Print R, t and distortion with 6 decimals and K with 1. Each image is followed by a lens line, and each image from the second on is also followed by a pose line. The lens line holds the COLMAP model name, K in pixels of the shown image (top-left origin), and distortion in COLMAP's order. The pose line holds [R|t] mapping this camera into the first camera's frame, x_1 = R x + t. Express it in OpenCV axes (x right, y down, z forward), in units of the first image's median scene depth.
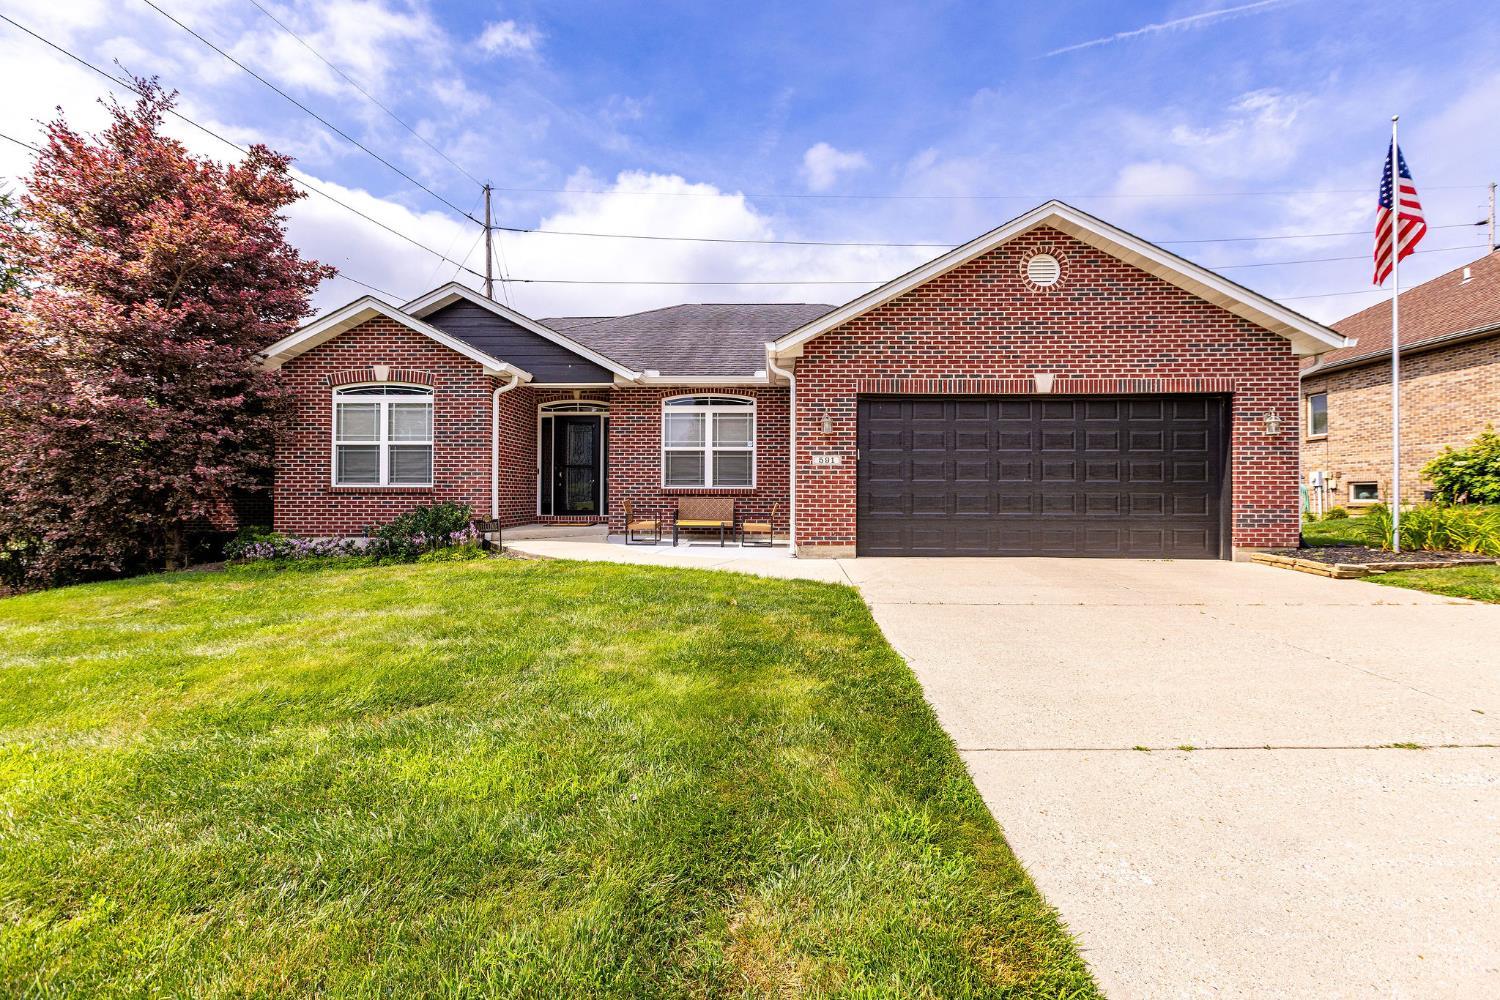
lens RADIAL K [[665.7, 0, 748.6], [0, 665.7, 494.6], [0, 0, 1]] dist [0.009983, -0.002735]
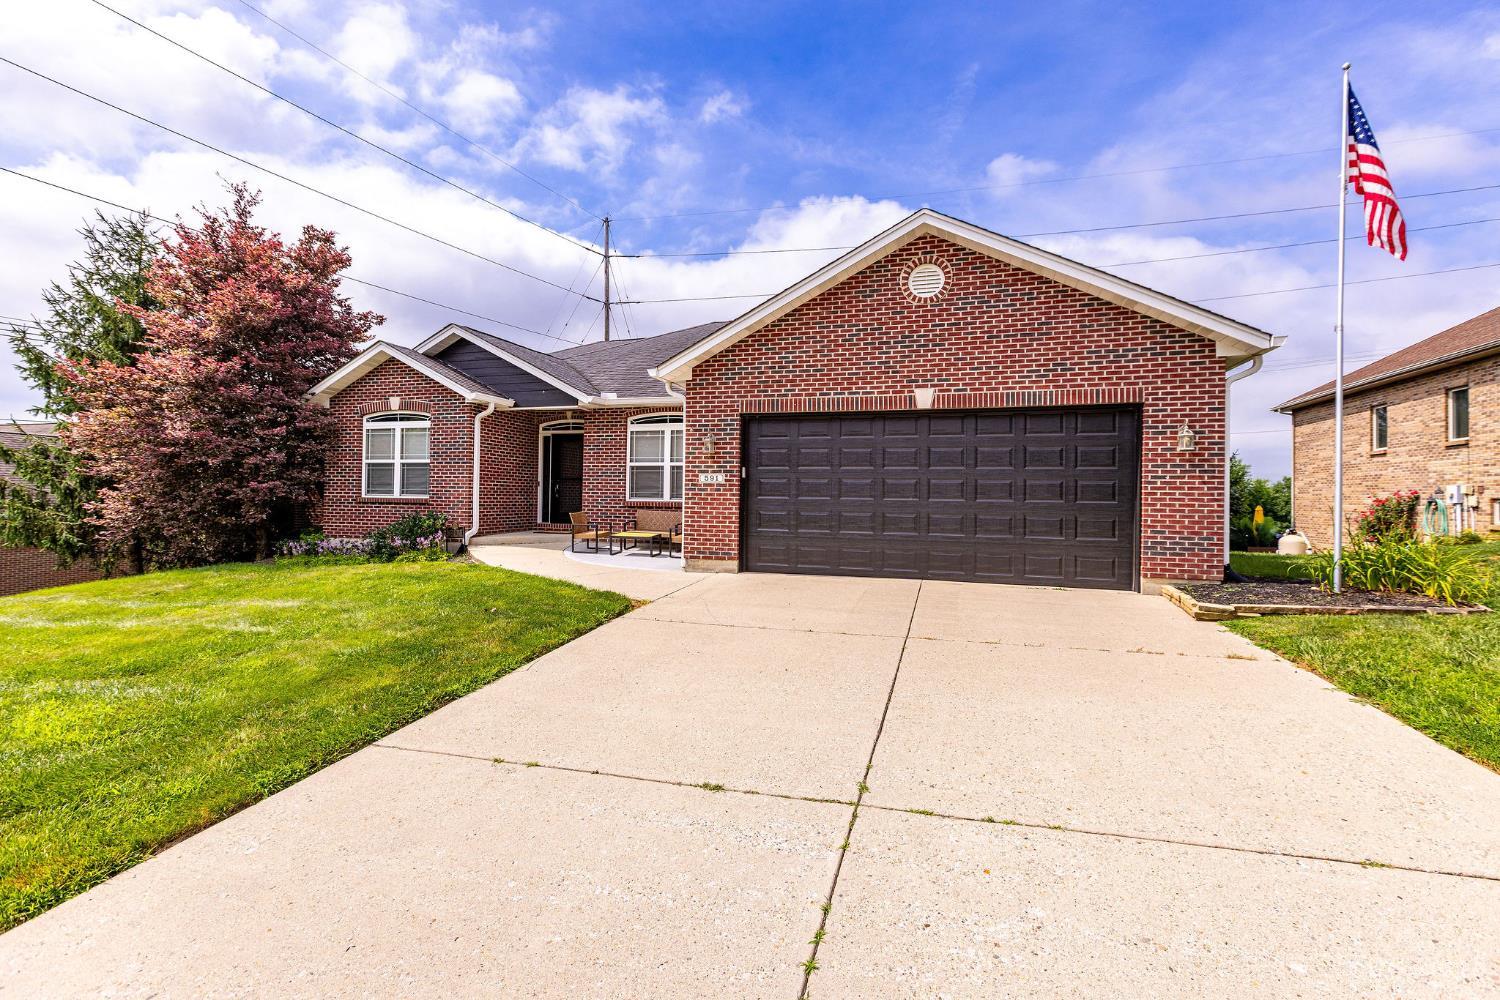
lens RADIAL K [[665.7, 0, 732.8], [0, 665.7, 503.1], [0, 0, 1]] dist [0.009983, -0.002735]
pose [[0.962629, 0.012092, -0.270553, 0.422574], [-0.009642, 0.999900, 0.010380, -0.023190], [0.270652, -0.007383, 0.962649, 0.001351]]
